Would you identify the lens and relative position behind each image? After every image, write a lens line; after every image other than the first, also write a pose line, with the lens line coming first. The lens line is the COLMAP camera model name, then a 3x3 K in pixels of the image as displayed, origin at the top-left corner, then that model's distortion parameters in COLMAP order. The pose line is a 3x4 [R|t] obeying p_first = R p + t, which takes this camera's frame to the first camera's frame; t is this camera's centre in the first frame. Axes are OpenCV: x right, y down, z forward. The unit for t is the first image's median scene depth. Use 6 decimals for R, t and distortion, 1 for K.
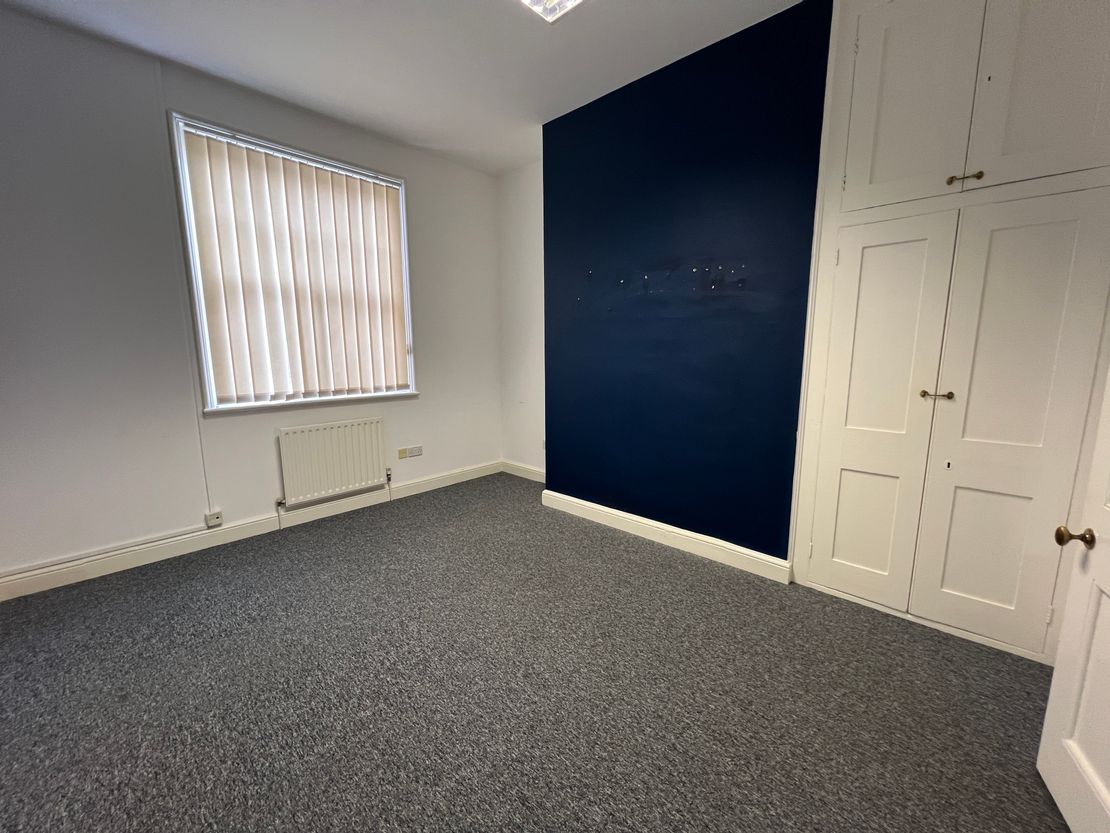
lens RADIAL K [[441.9, 0, 555.7], [0, 441.9, 418.4], [0, 0, 1]] dist [-0.002401, 0.000350]
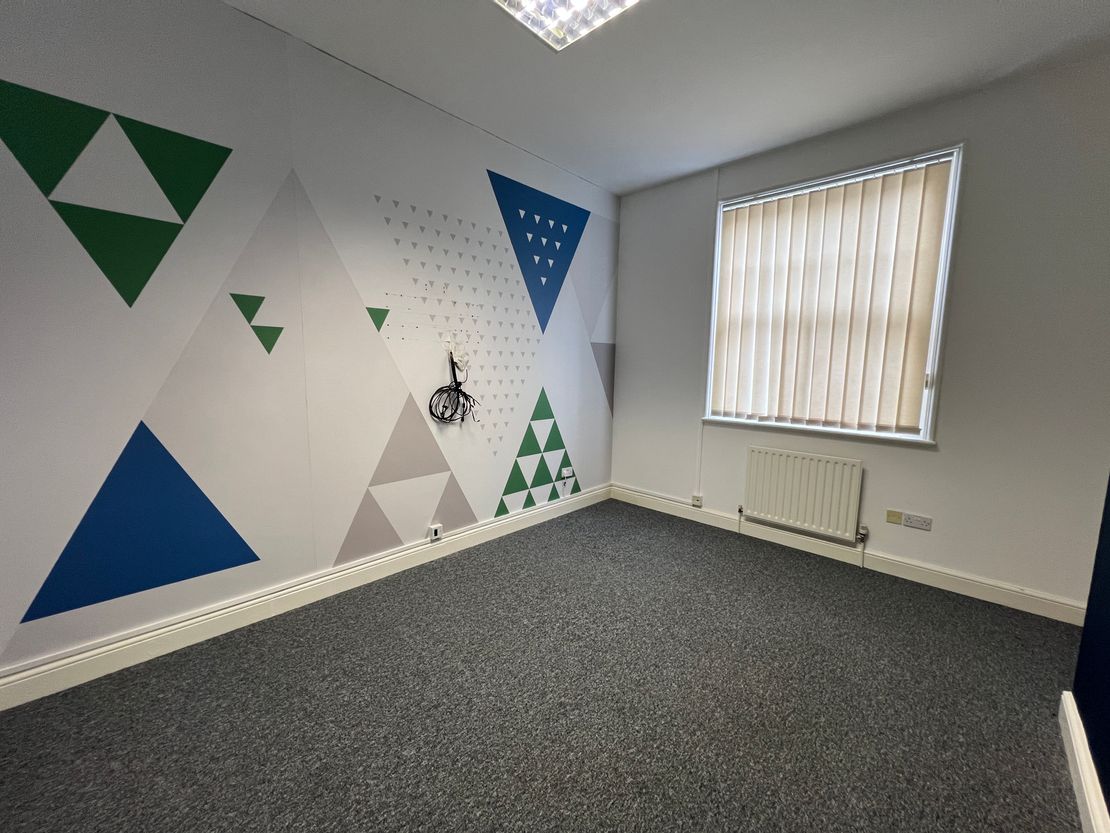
lens RADIAL K [[441.9, 0, 553.6], [0, 441.9, 418.4], [0, 0, 1]] dist [-0.002401, 0.000350]
pose [[-0.007391, 0.124716, -0.992165, 0.472801], [-0.176407, 0.976468, 0.124057, -0.093357], [0.984290, 0.175942, 0.014783, 0.481078]]
